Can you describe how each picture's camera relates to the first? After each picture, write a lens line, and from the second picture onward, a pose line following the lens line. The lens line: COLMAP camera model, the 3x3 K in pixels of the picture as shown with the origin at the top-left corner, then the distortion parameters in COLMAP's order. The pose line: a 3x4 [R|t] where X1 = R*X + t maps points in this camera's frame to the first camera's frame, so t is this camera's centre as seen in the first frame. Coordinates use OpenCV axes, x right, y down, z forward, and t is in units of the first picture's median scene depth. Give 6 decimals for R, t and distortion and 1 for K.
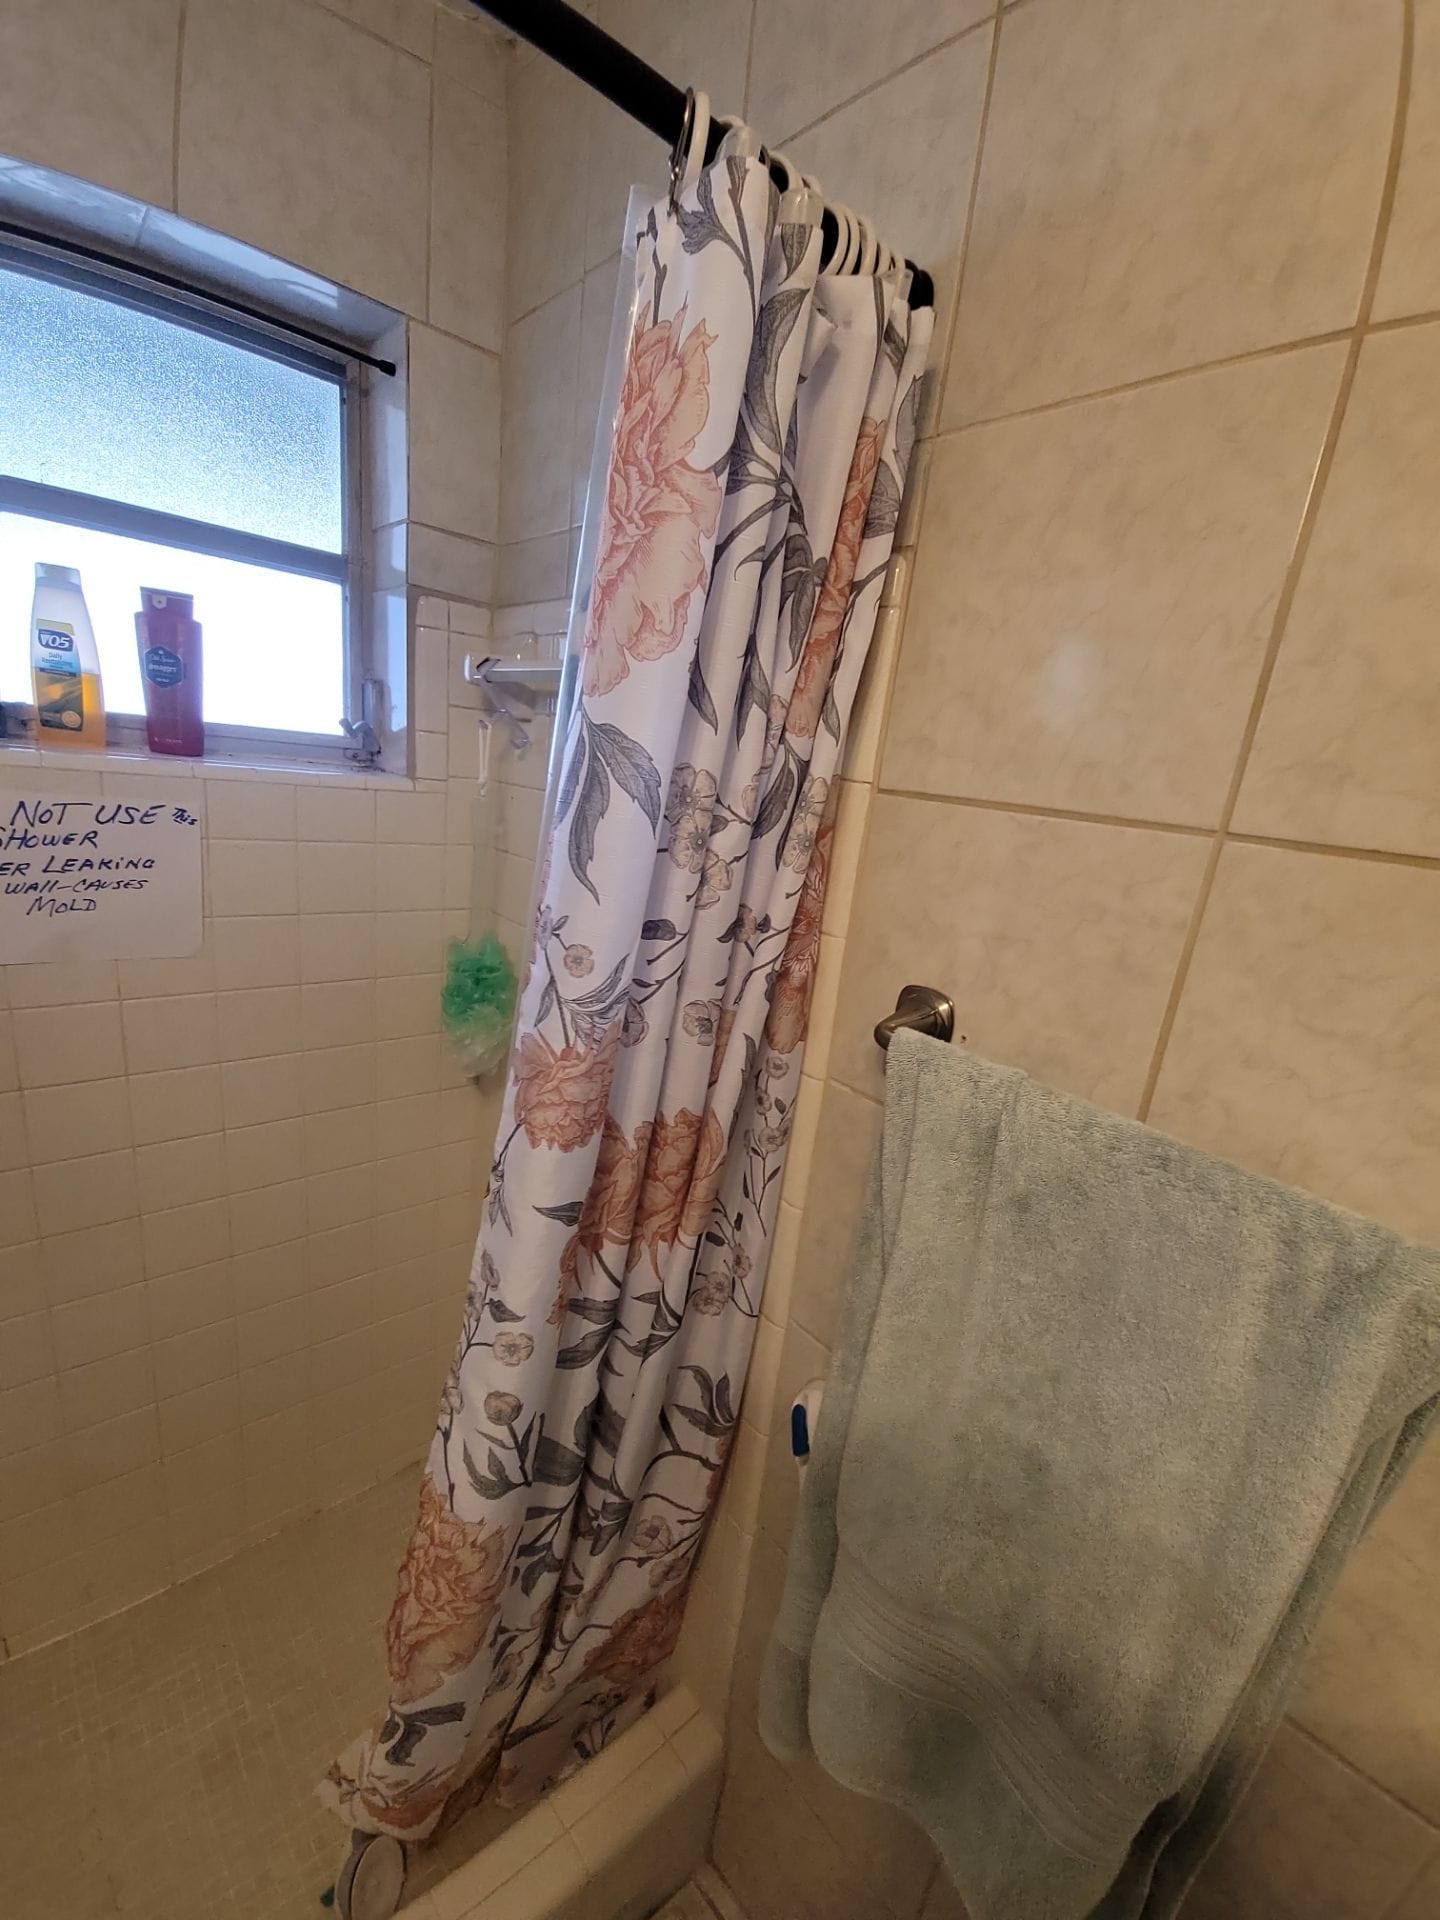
lens RADIAL K [[780.5, 0, 738.3], [0, 780.5, 970.4], [0, 0, 1]] dist [0.000954, -0.002631]
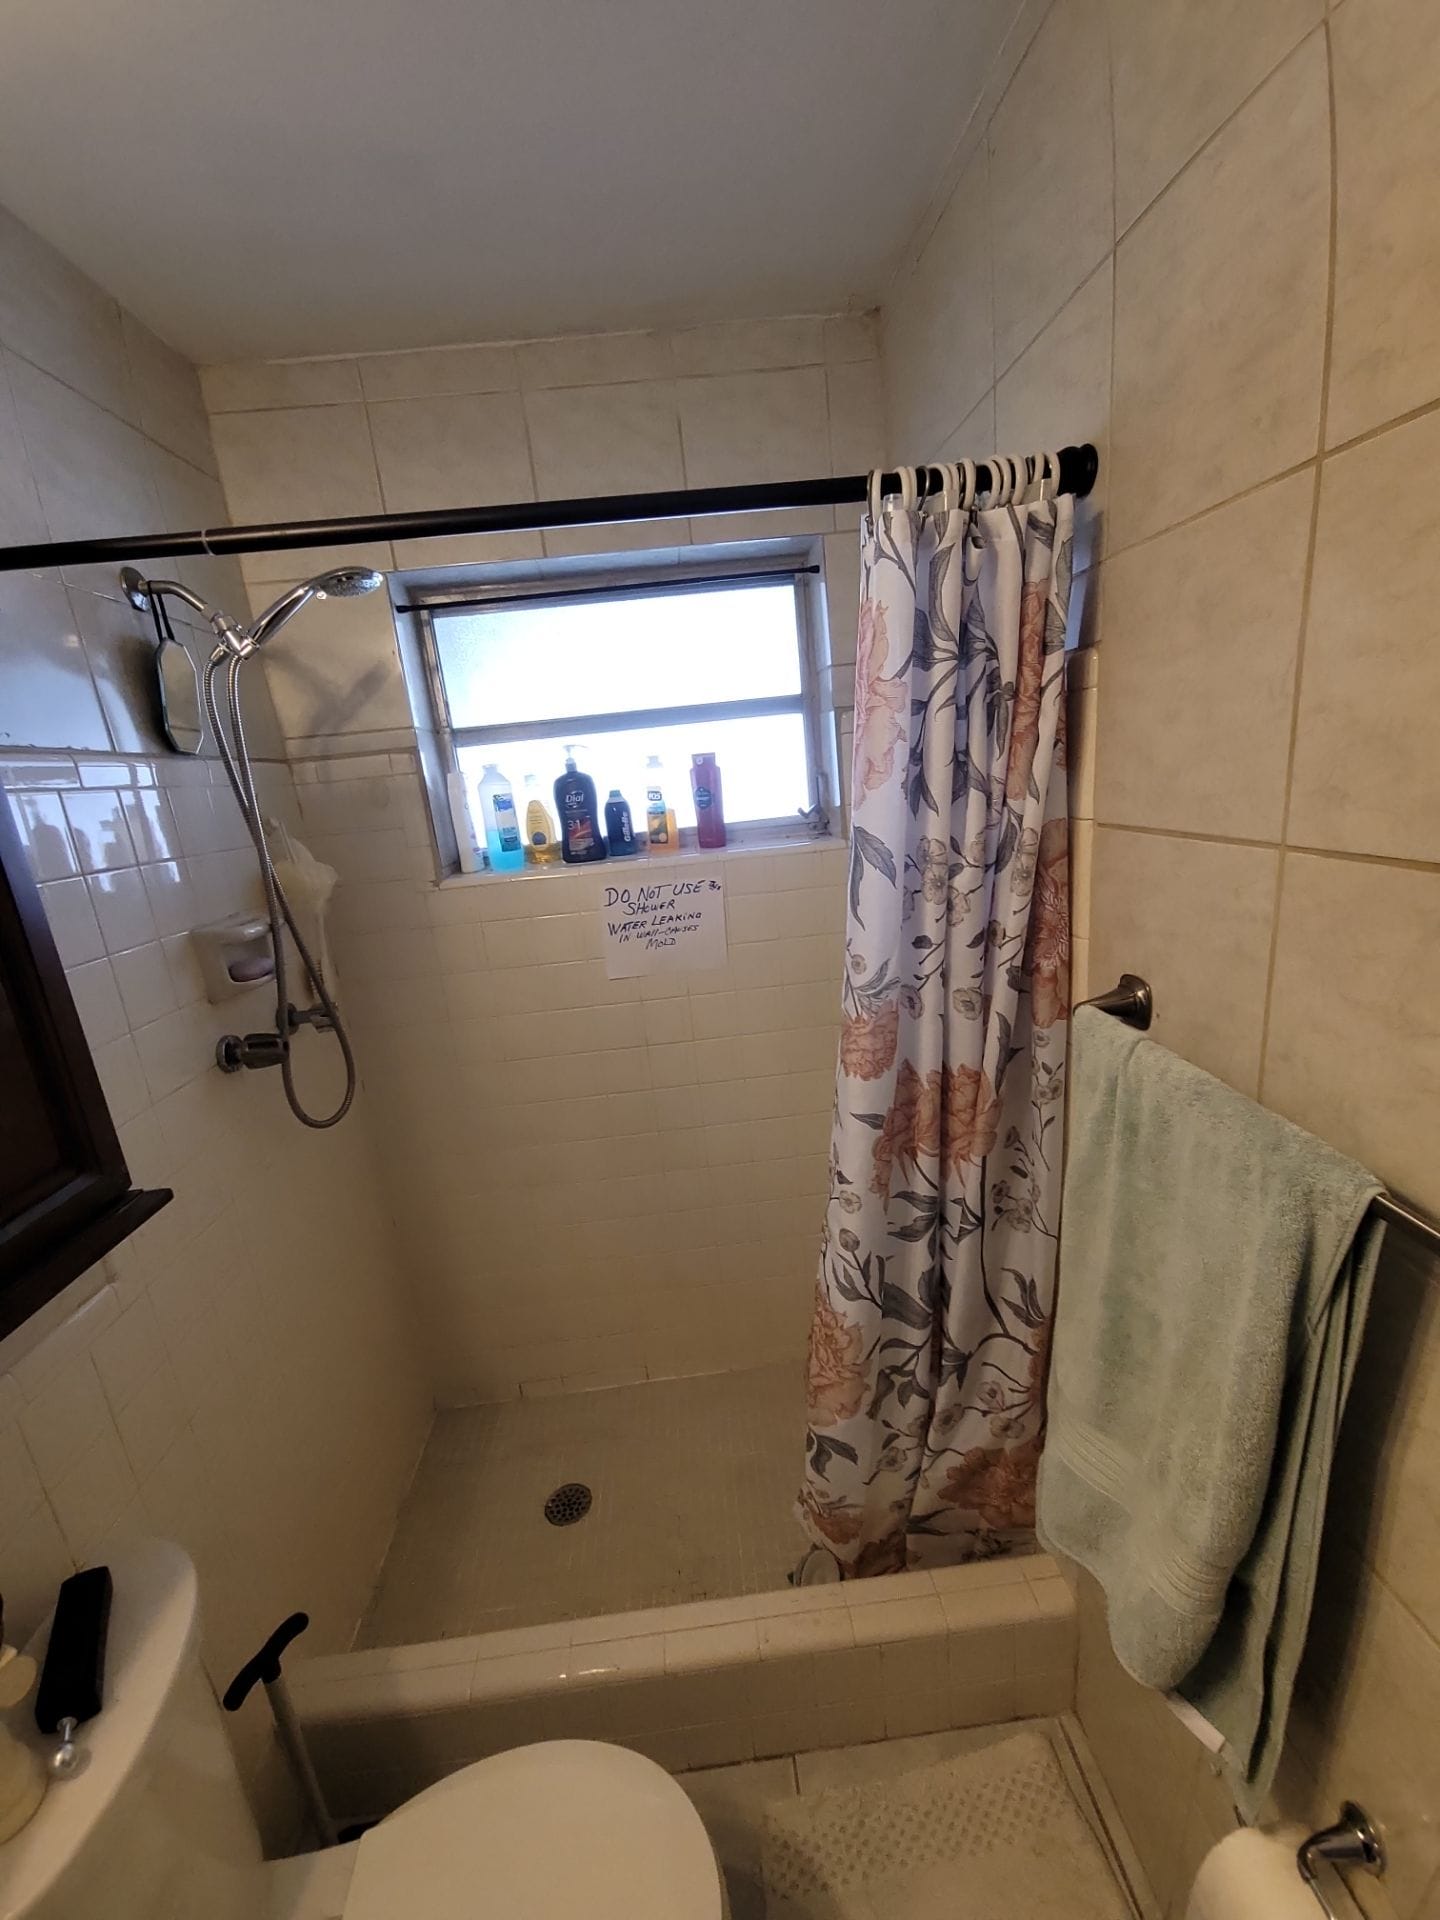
lens RADIAL K [[780.5, 0, 738.3], [0, 780.5, 970.4], [0, 0, 1]] dist [0.000954, -0.002631]
pose [[0.780647, -0.028409, -0.624326, 0.521845], [0.024609, 0.999589, -0.014715, 0.015726], [0.624487, -0.003876, 0.781026, -0.390178]]
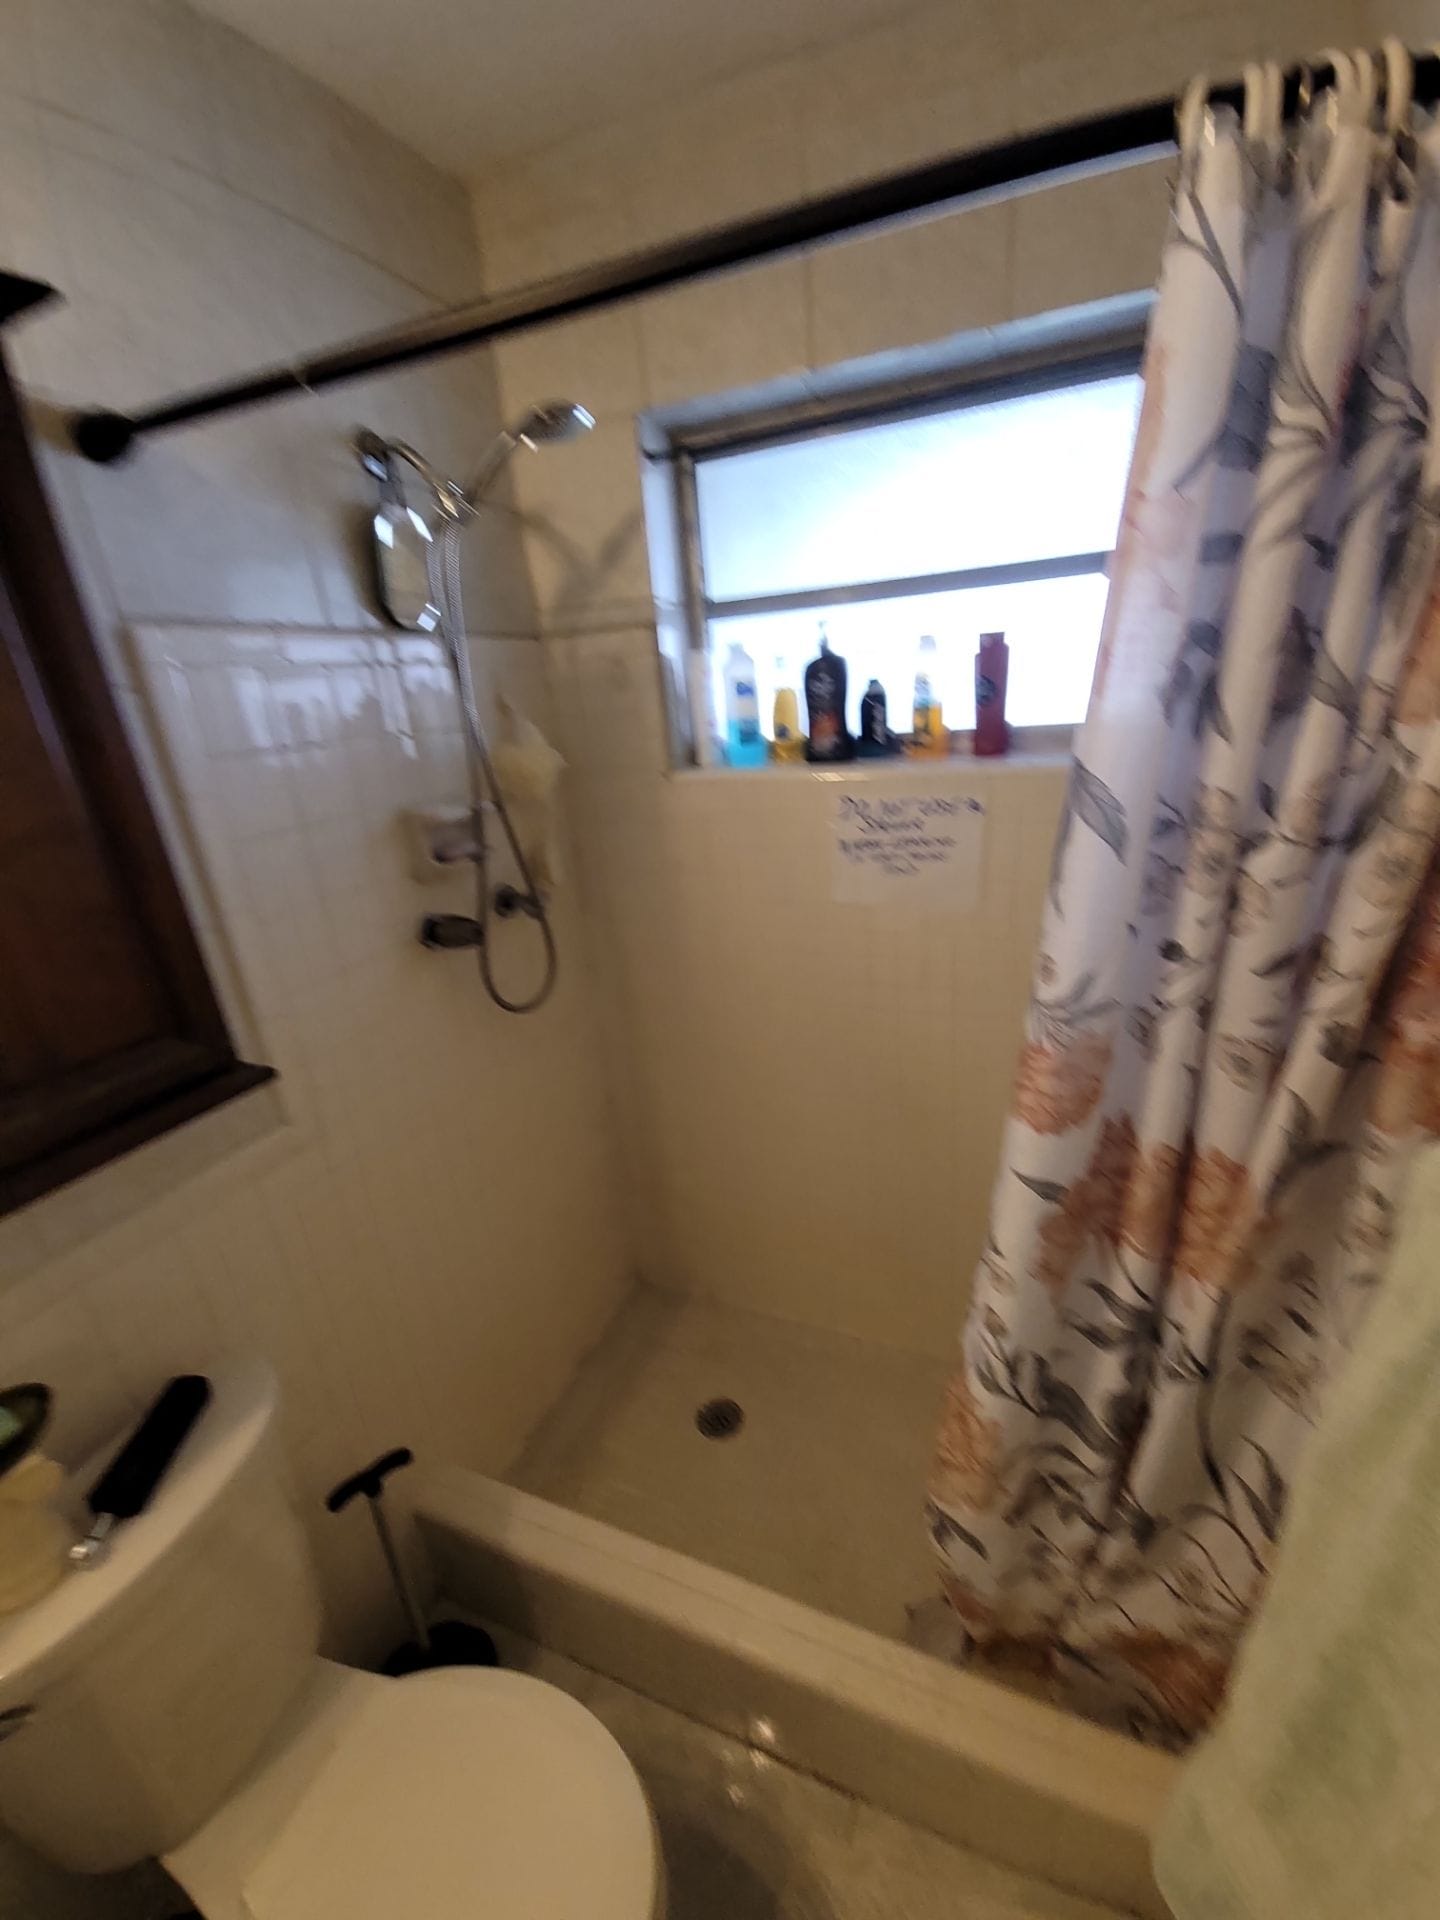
lens RADIAL K [[778.4, 0, 730.8], [0, 778.4, 967.8], [0, 0, 1]] dist [0.027074, -0.019547]
pose [[0.418749, 0.176815, -0.890722, 0.481911], [-0.109469, 0.983537, 0.143775, -0.101399], [0.901480, 0.037301, 0.431211, 0.088370]]
